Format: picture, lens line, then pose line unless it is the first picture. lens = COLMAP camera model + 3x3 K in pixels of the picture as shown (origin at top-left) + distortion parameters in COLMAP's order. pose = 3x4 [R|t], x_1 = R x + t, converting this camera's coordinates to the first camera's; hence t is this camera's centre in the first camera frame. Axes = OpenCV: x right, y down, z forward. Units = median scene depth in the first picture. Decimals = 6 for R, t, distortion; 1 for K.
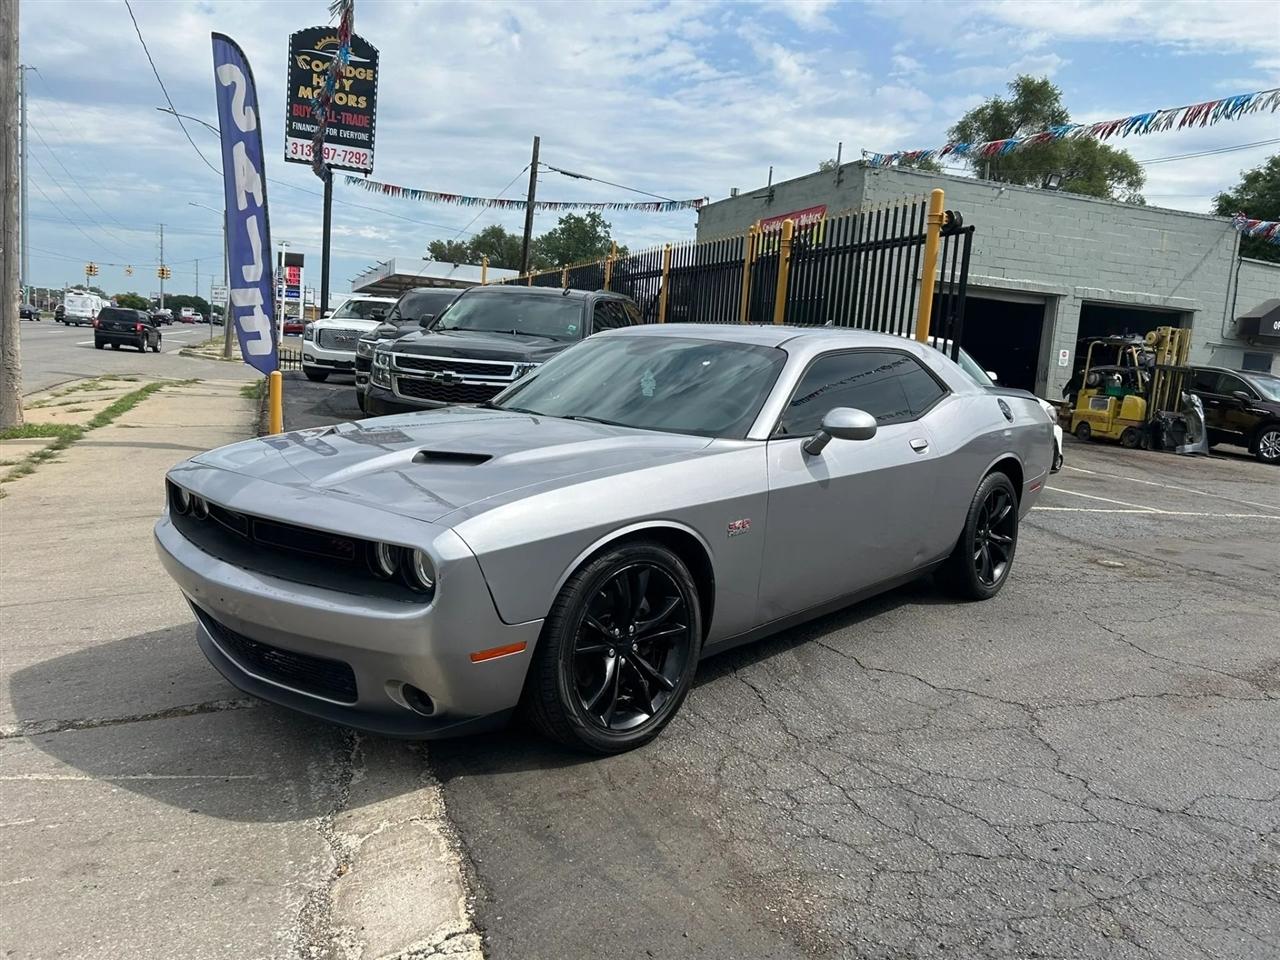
lens RADIAL K [[964.2, 0, 653.6], [0, 964.2, 469.5], [0, 0, 1]] dist [0.064451, -0.086893]
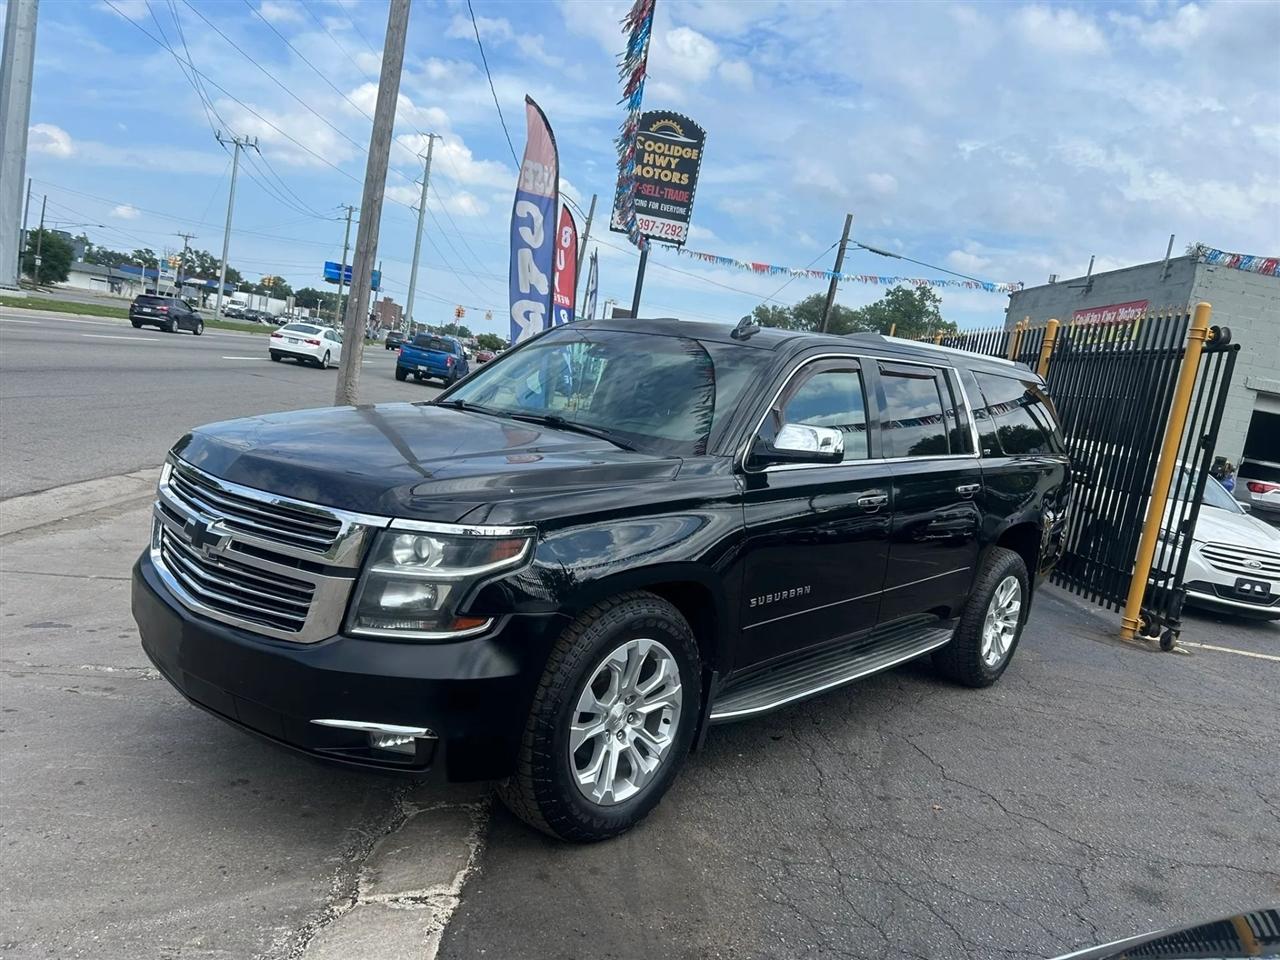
lens RADIAL K [[978.5, 0, 651.0], [0, 978.5, 479.9], [0, 0, 1]] dist [0.060779, -0.078511]
pose [[0.944714, 0.120692, -0.304876, 0.036401], [-0.138287, 0.989712, -0.036706, -0.004239], [0.297310, 0.076837, 0.951684, -0.017196]]
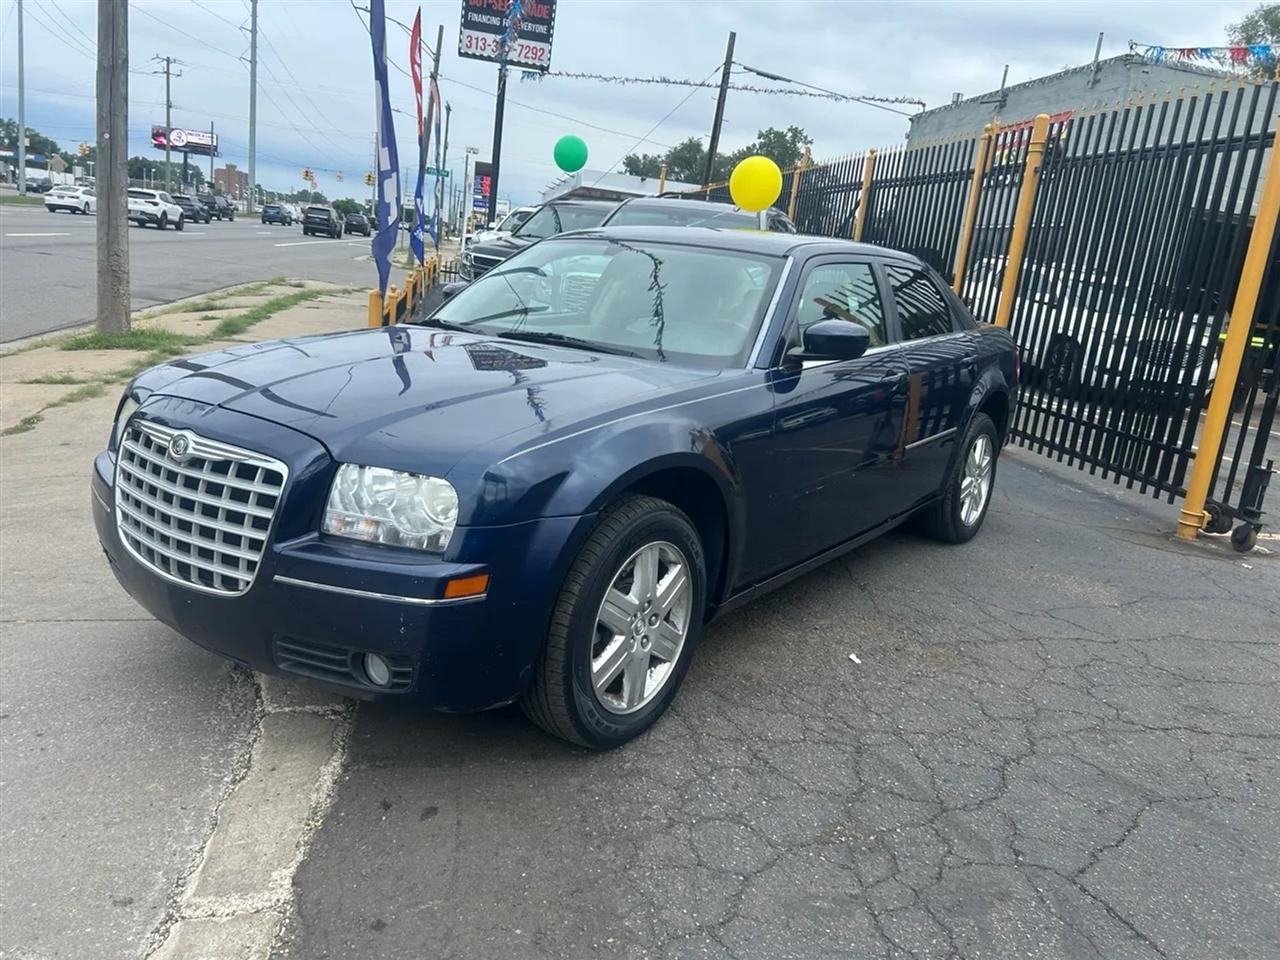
lens RADIAL K [[980.2, 0, 645.5], [0, 980.2, 469.0], [0, 0, 1]] dist [0.032448, -0.032569]
pose [[0.979193, 0.083569, -0.184923, 0.002327], [-0.069514, 0.994268, 0.081234, -0.013964], [0.190652, -0.066689, 0.979390, 0.087849]]
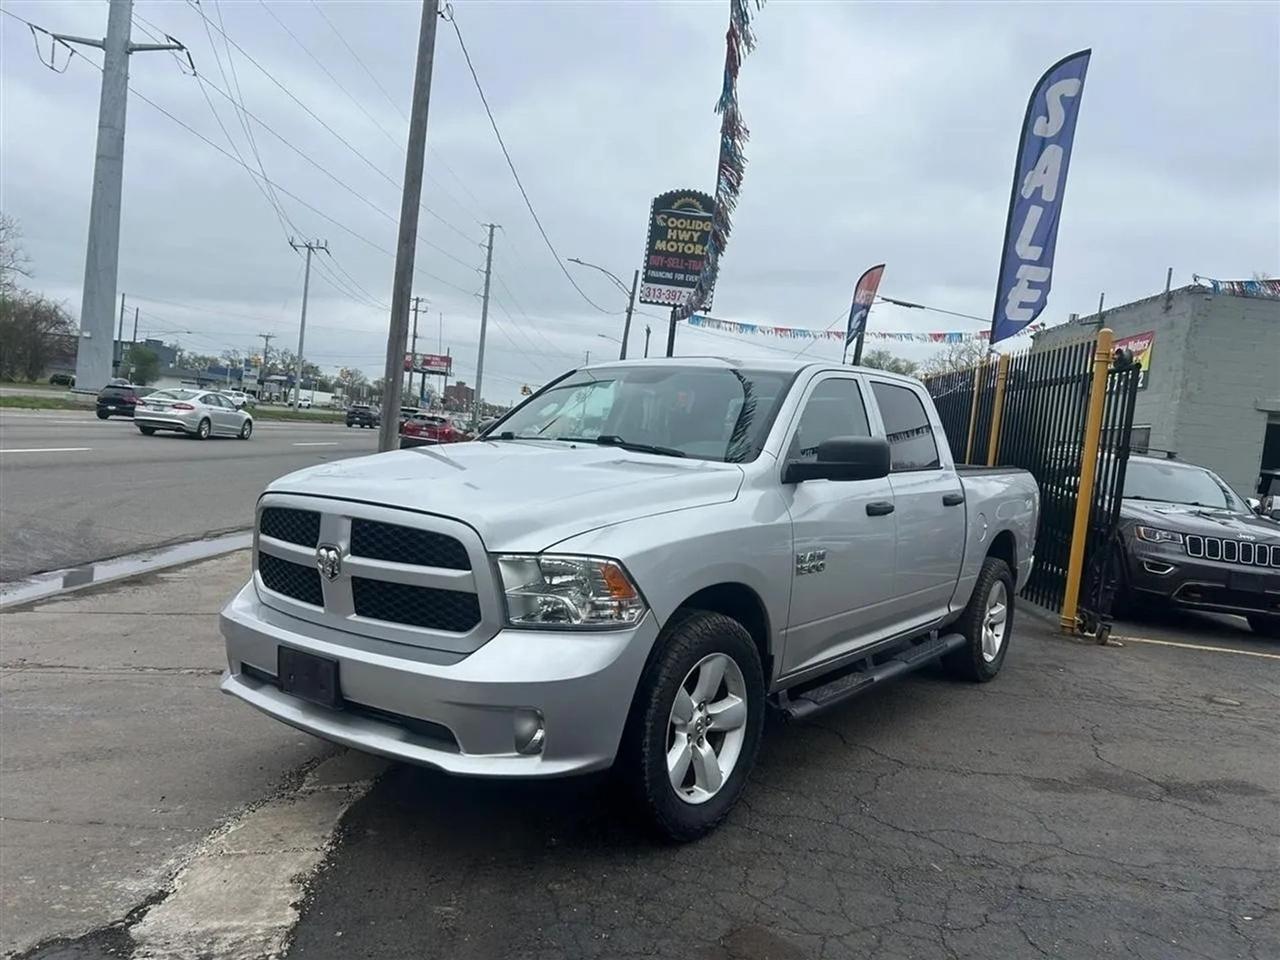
lens RADIAL K [[978.5, 0, 651.0], [0, 978.5, 479.9], [0, 0, 1]] dist [0.060779, -0.078511]
pose [[0.923559, 0.044929, -0.380816, 0.092145], [-0.087716, 0.991533, -0.095747, 0.006531], [0.373290, 0.121831, 0.919680, -0.053100]]
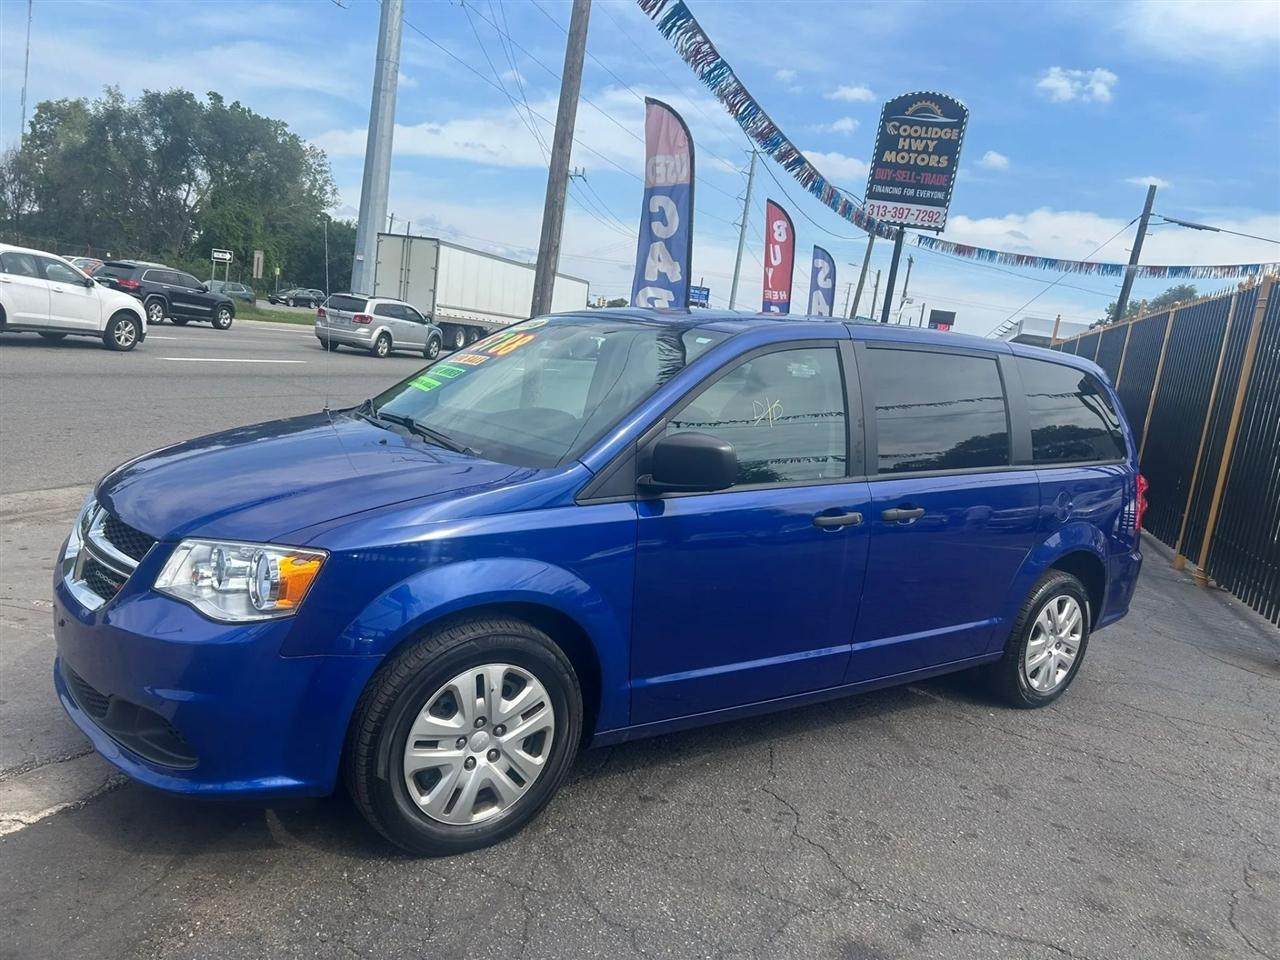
lens RADIAL K [[980.2, 0, 645.5], [0, 980.2, 469.0], [0, 0, 1]] dist [0.032448, -0.032569]
pose [[0.786912, 0.124141, -0.604449, 0.112887], [-0.160196, 0.987068, -0.005831, -0.009313], [0.595908, 0.101419, 0.796623, 0.040380]]
